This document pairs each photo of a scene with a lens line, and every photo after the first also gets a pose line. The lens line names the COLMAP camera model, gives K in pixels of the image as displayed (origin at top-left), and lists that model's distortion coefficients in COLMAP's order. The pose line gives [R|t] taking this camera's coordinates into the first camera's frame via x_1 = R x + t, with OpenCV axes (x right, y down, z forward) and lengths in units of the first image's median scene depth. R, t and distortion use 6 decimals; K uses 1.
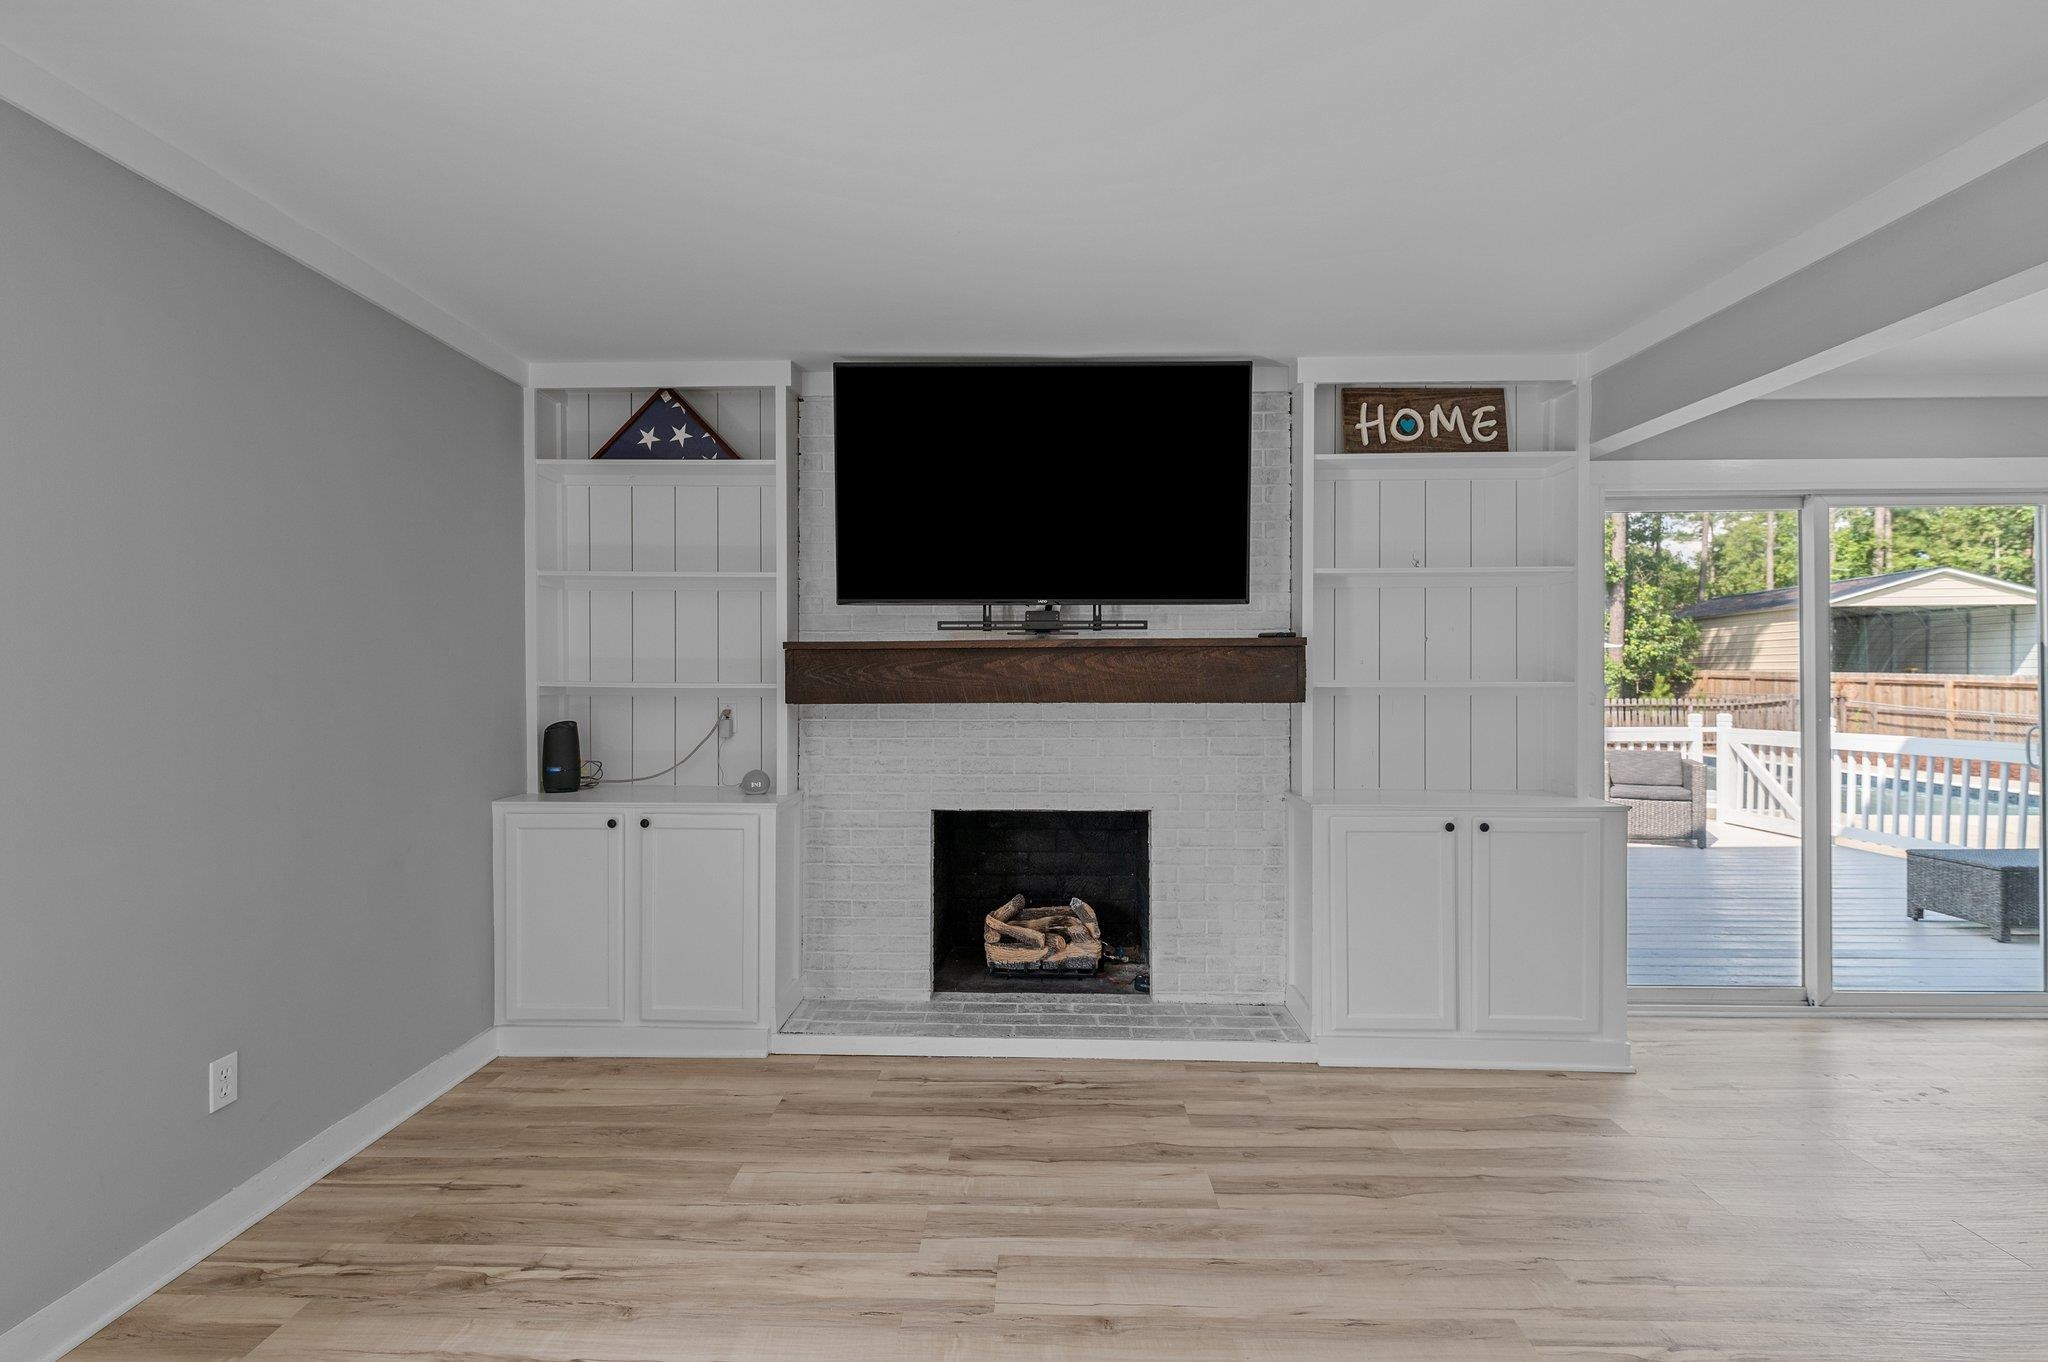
lens RADIAL K [[887.0, 0, 1024.6], [0, 887.0, 687.1], [0, 0, 1]] dist [0.002862, -0.000047]
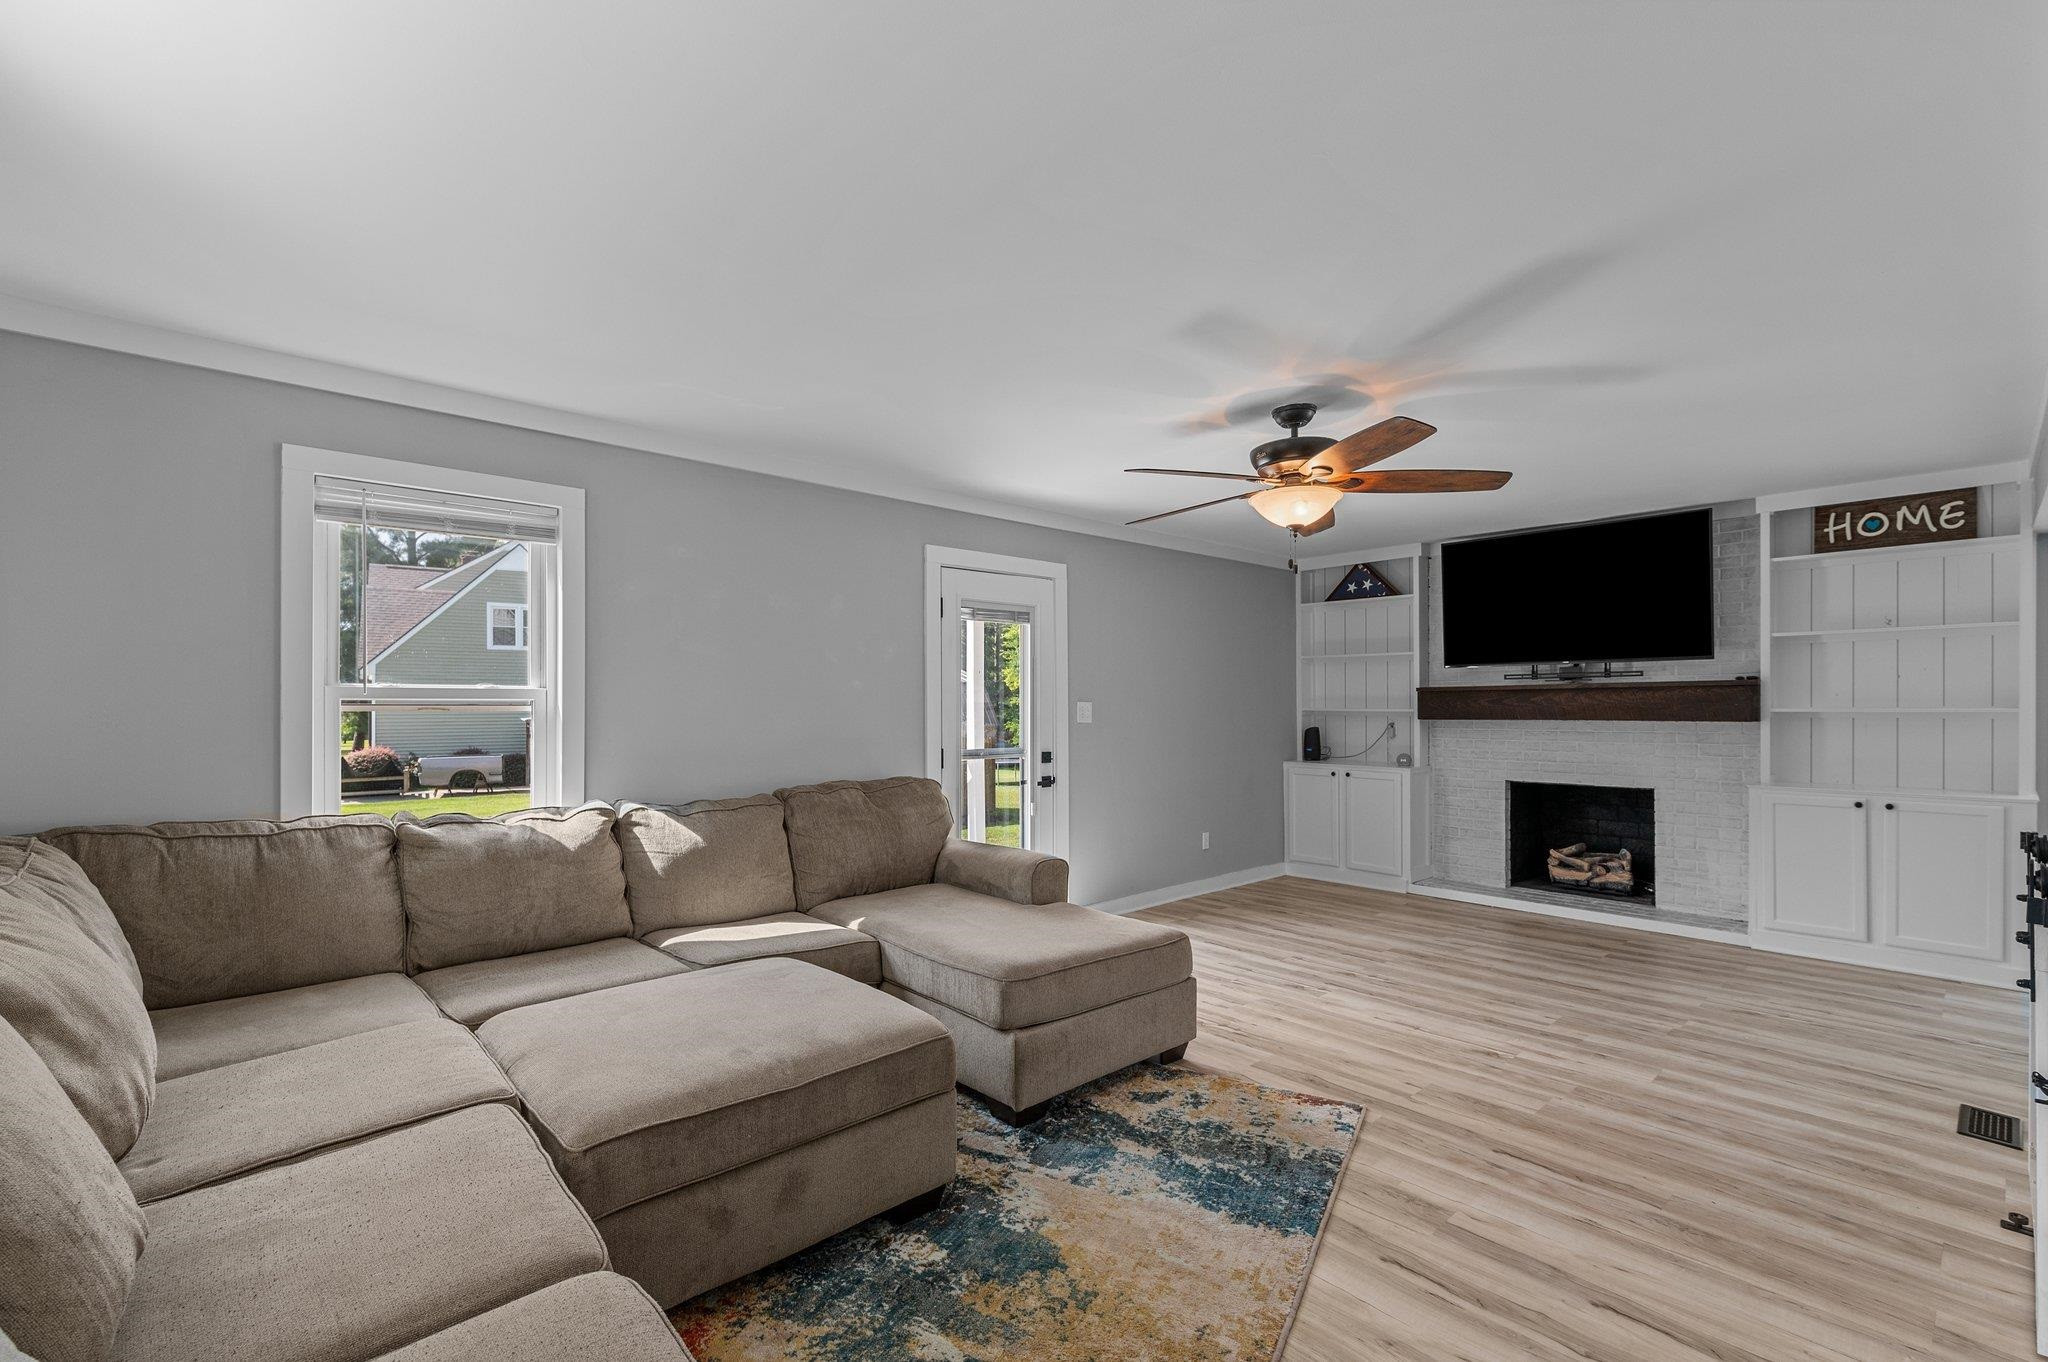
lens RADIAL K [[887.0, 0, 1024.6], [0, 887.0, 687.1], [0, 0, 1]] dist [0.002862, -0.000047]
pose [[0.690554, -0.016765, -0.723086, 0.524608], [-0.006434, 0.999549, -0.029320, 0.010370], [0.723252, 0.024899, 0.690135, -0.938890]]
